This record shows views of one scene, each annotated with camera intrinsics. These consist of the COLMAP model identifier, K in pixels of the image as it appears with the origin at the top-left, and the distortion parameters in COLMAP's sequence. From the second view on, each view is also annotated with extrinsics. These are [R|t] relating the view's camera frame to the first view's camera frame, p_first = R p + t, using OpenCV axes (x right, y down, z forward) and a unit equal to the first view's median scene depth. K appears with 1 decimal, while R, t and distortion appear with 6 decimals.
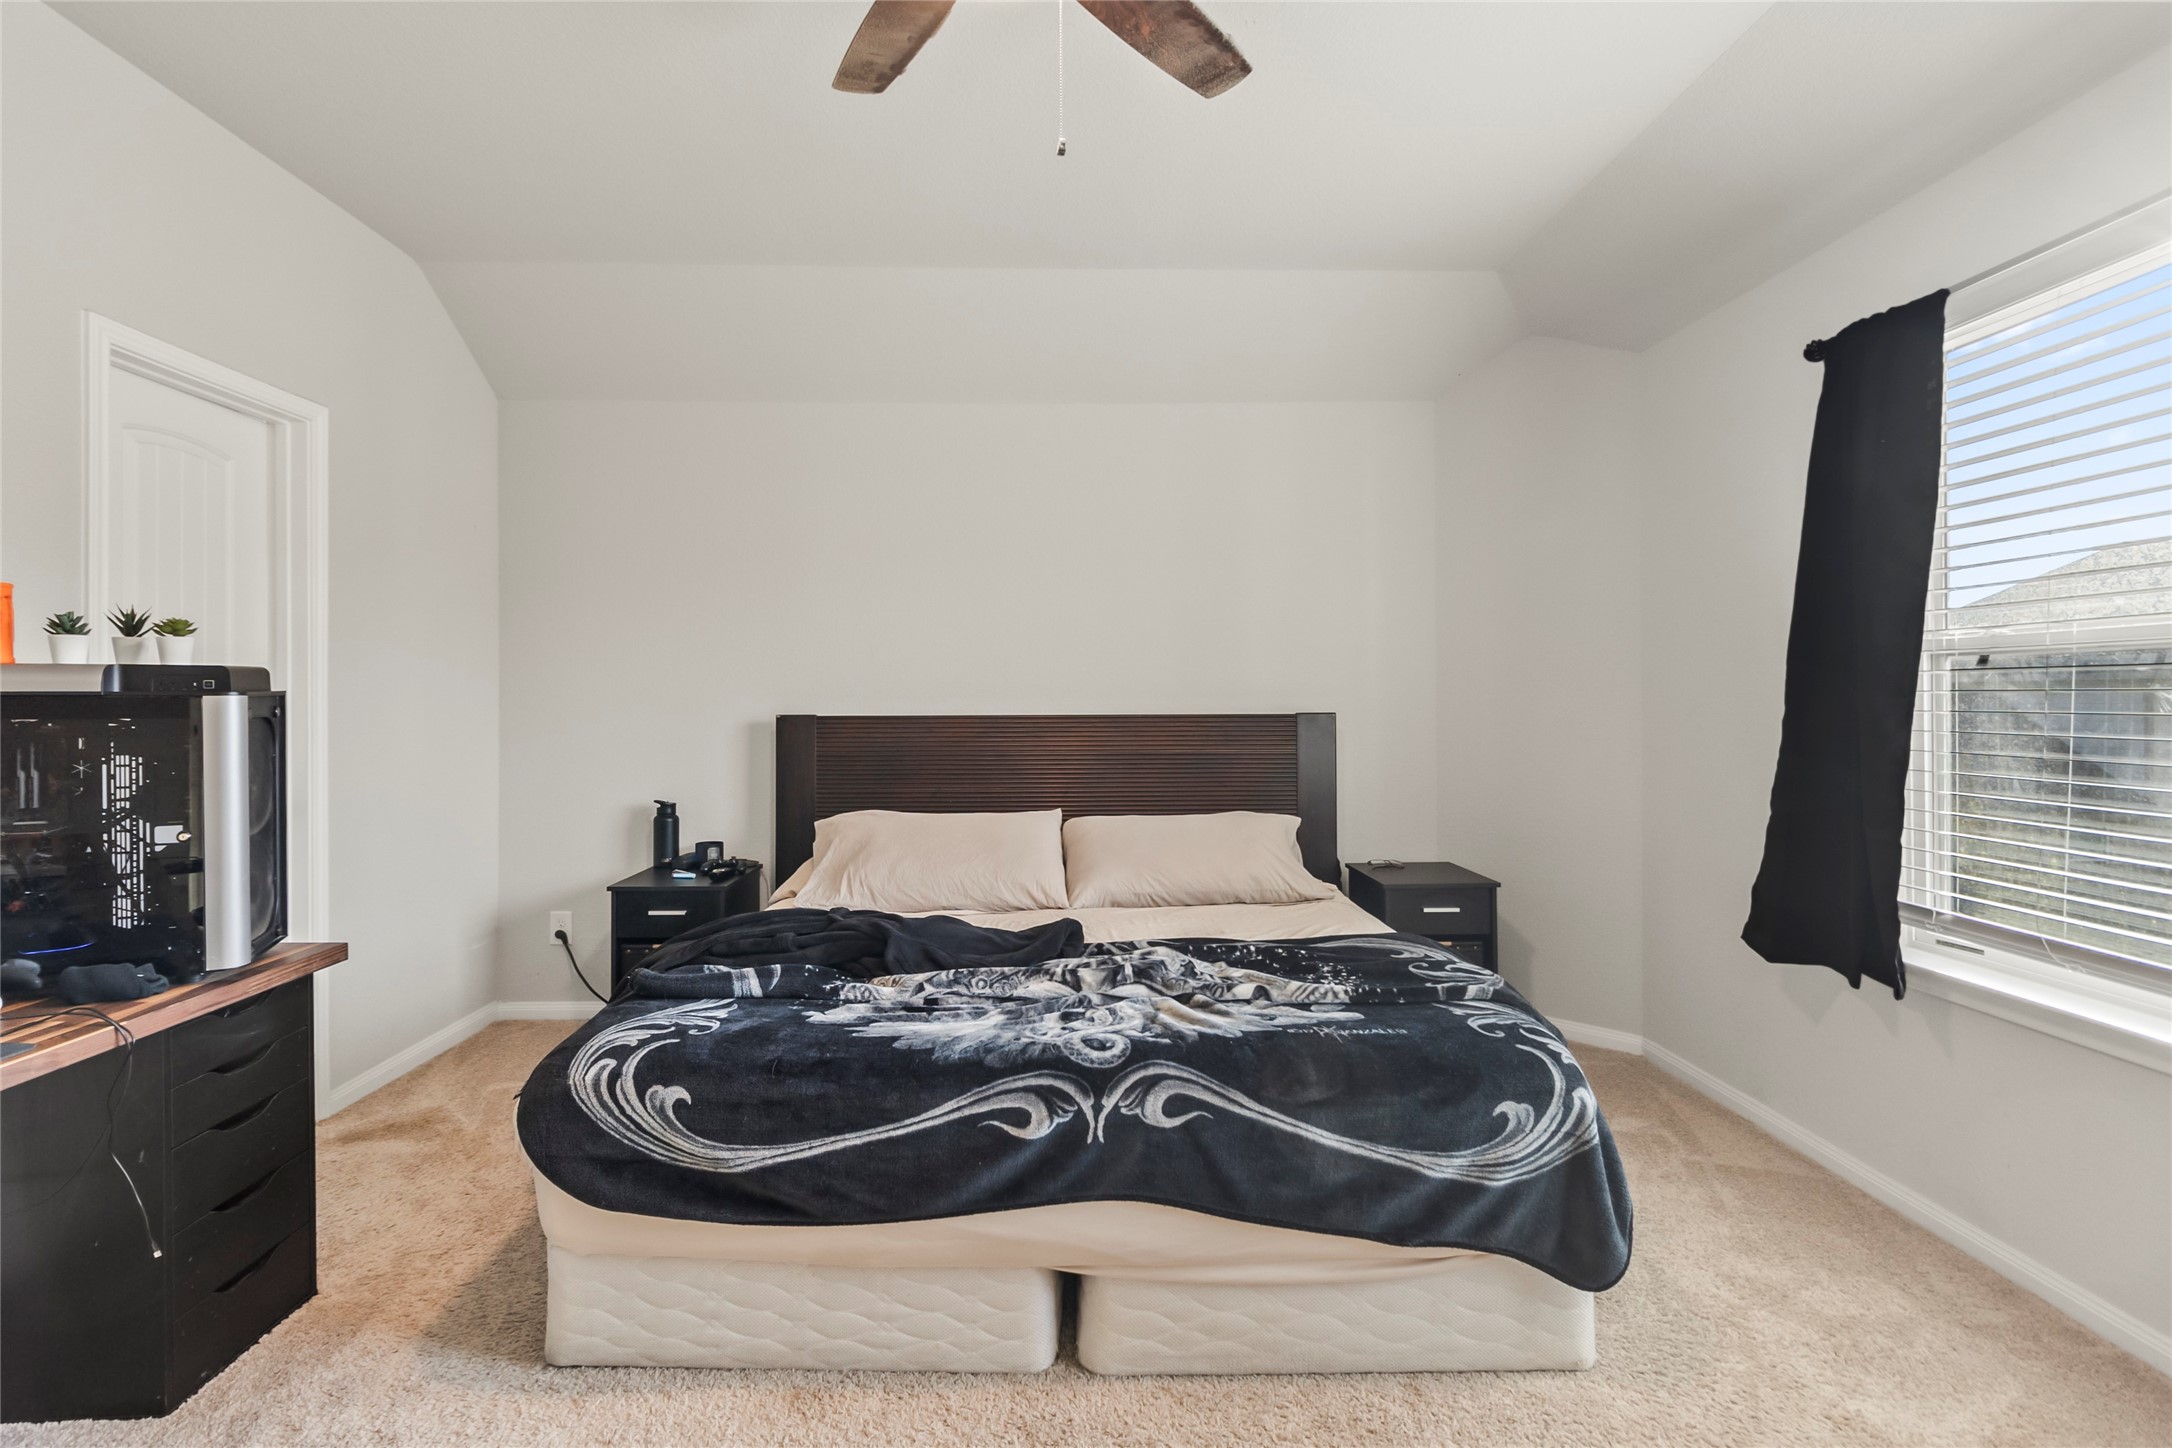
lens RADIAL K [[999.2, 0, 1086.7], [0, 999.2, 707.5], [0, 0, 1]] dist [-0.001760, 0.001272]
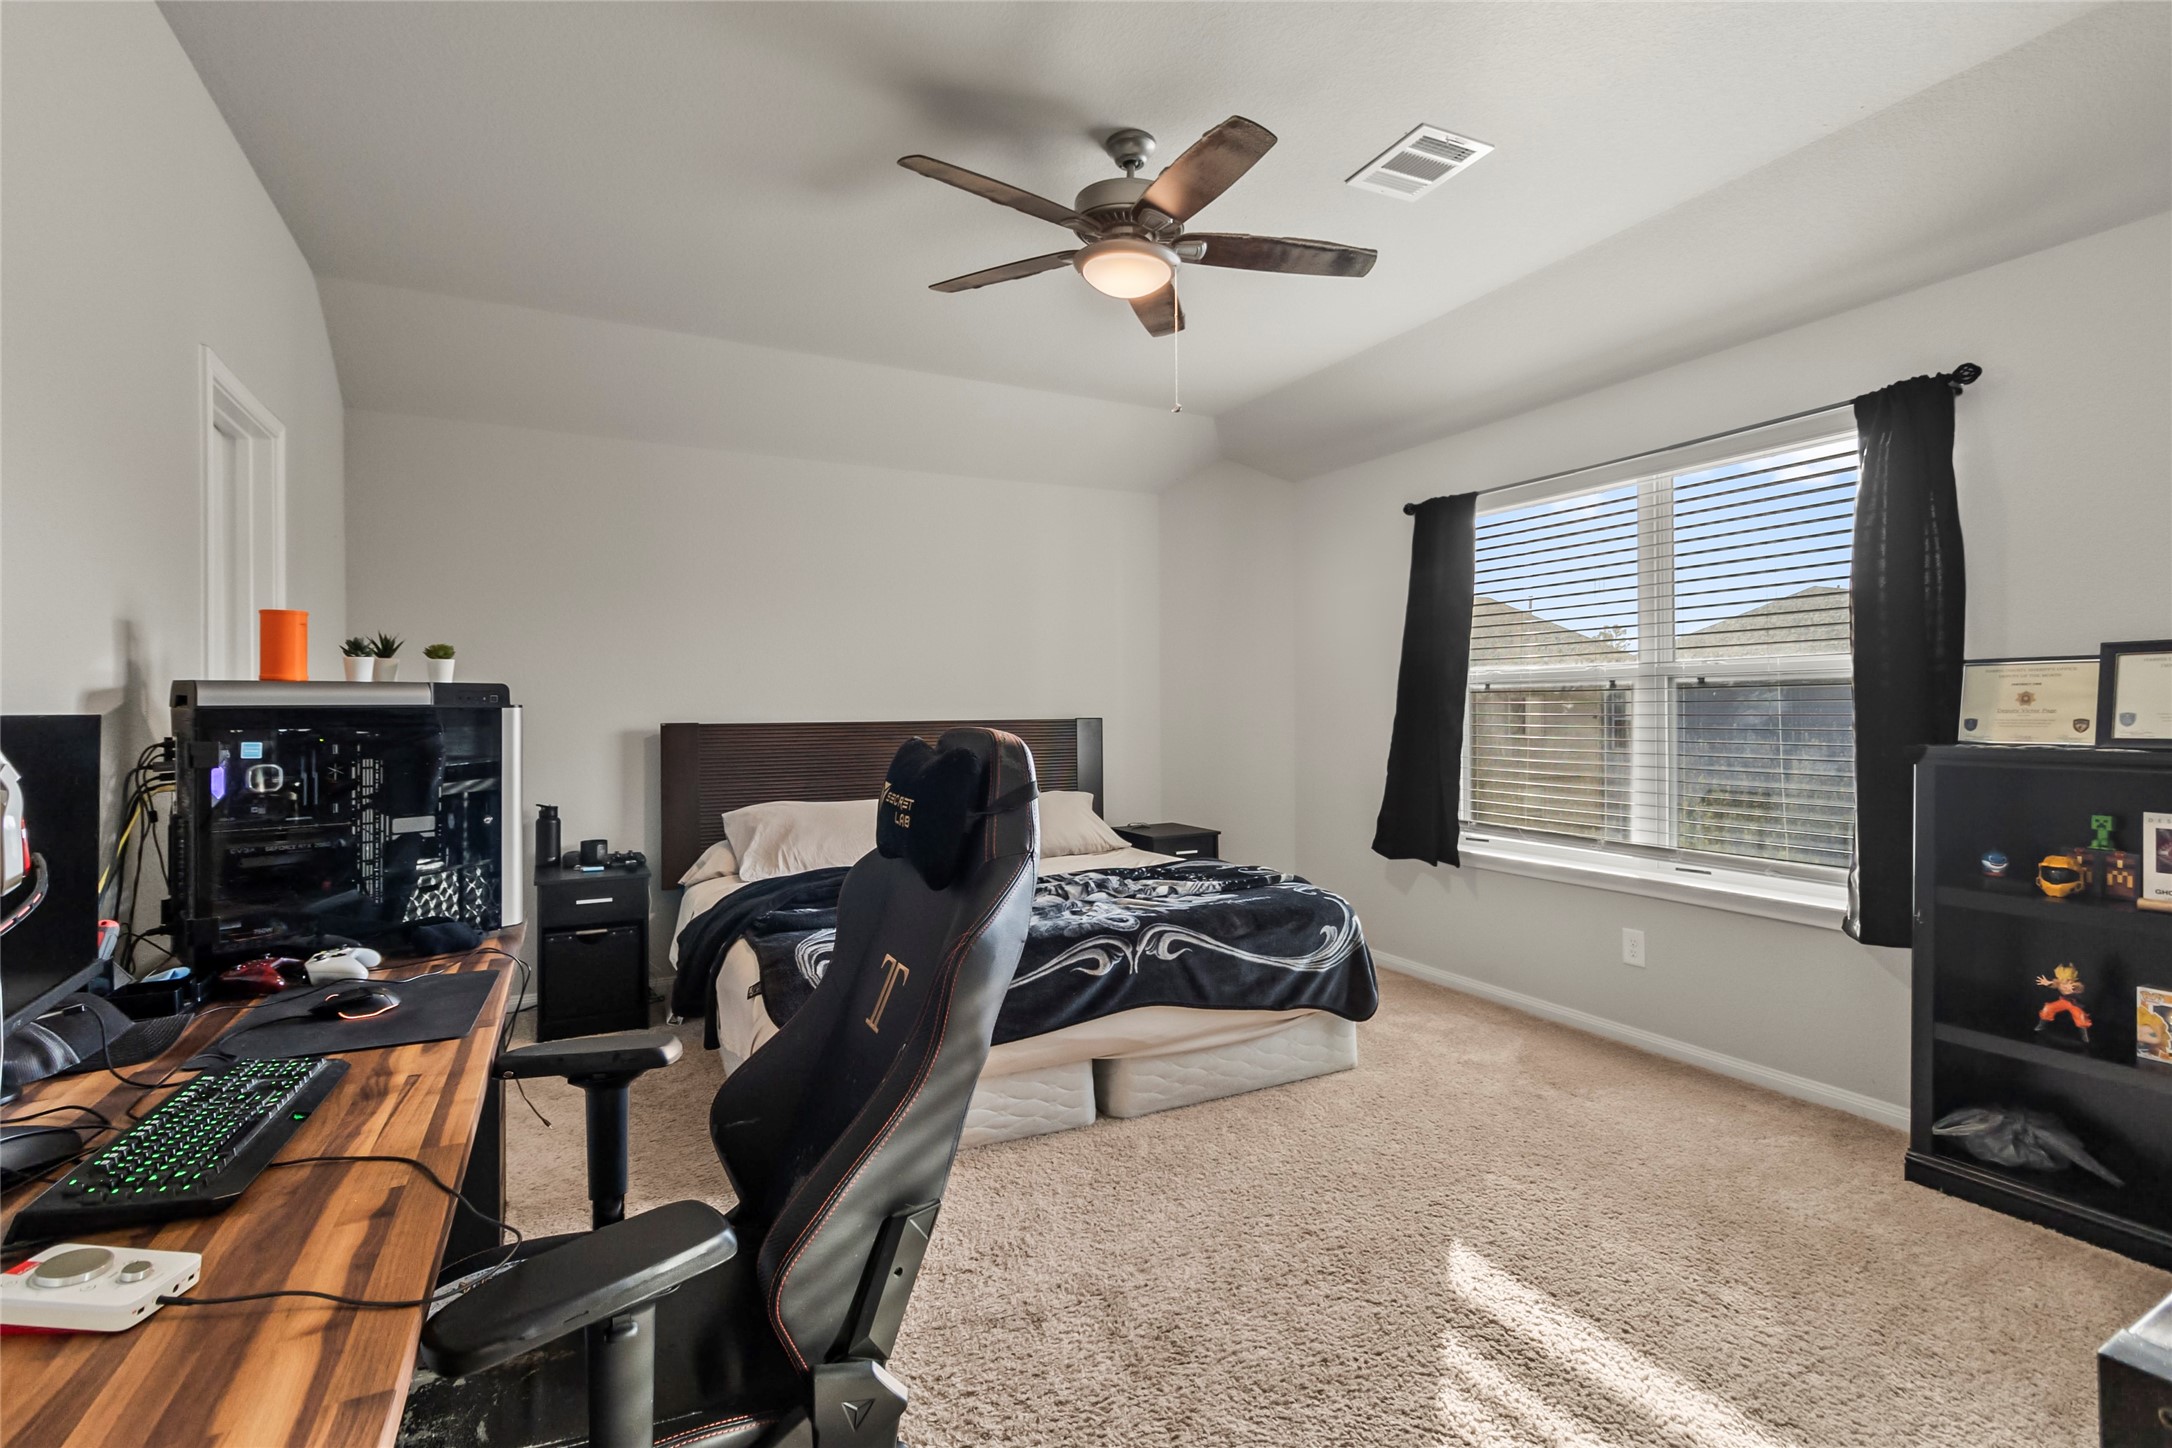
lens RADIAL K [[999.2, 0, 1079.3], [0, 999.2, 722.1], [0, 0, 1]] dist [-0.001760, 0.001272]
pose [[0.899208, -0.008486, 0.437440, -0.772500], [0.005860, 0.999956, 0.007352, 0.000987], [-0.437483, -0.004048, 0.899218, -0.448473]]
